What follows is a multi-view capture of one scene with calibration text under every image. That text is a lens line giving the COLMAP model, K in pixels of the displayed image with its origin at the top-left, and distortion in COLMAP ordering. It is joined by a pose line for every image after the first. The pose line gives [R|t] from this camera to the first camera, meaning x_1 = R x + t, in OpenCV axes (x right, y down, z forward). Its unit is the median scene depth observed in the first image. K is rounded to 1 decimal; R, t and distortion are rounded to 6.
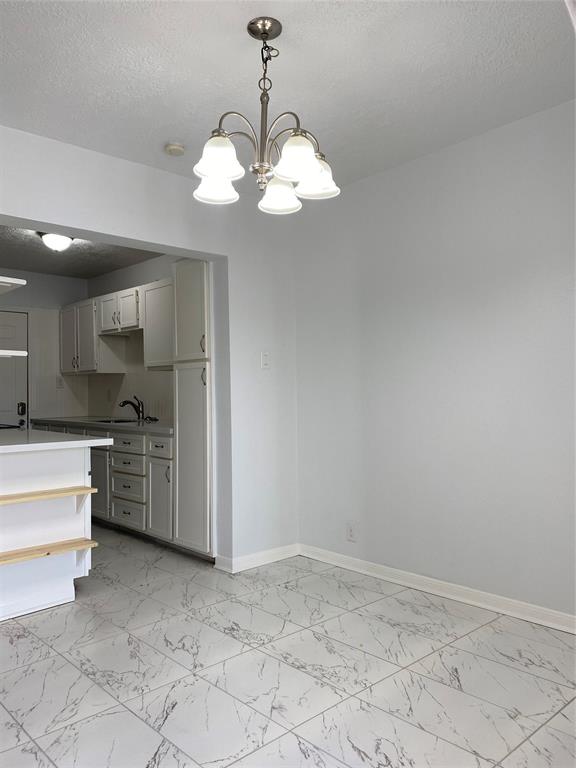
lens RADIAL K [[581.9, 0, 285.7], [0, 581.9, 370.5], [0, 0, 1]] dist [0.005870, -0.076462]
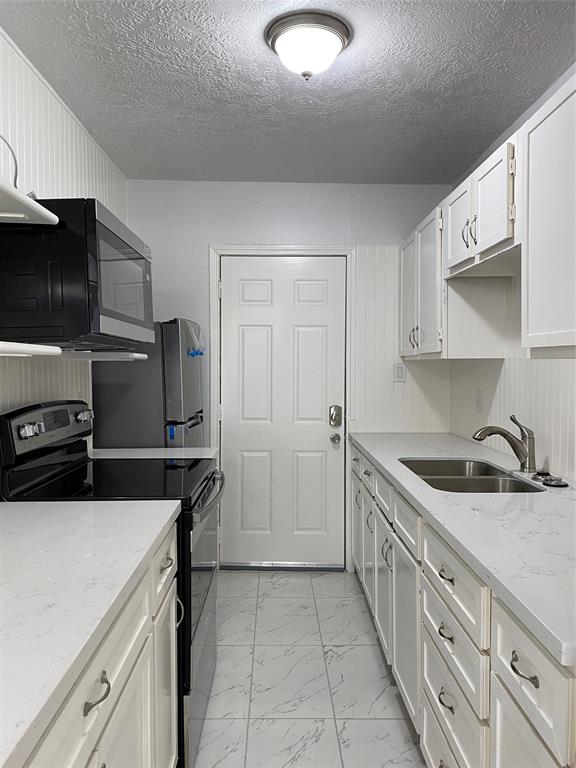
lens RADIAL K [[581.9, 0, 285.7], [0, 581.9, 370.5], [0, 0, 1]] dist [0.005870, -0.076462]
pose [[0.744968, 0.022531, -0.666720, -0.119320], [0.004986, 0.999214, 0.039338, -0.006877], [0.667082, -0.032630, 0.744270, 0.669929]]
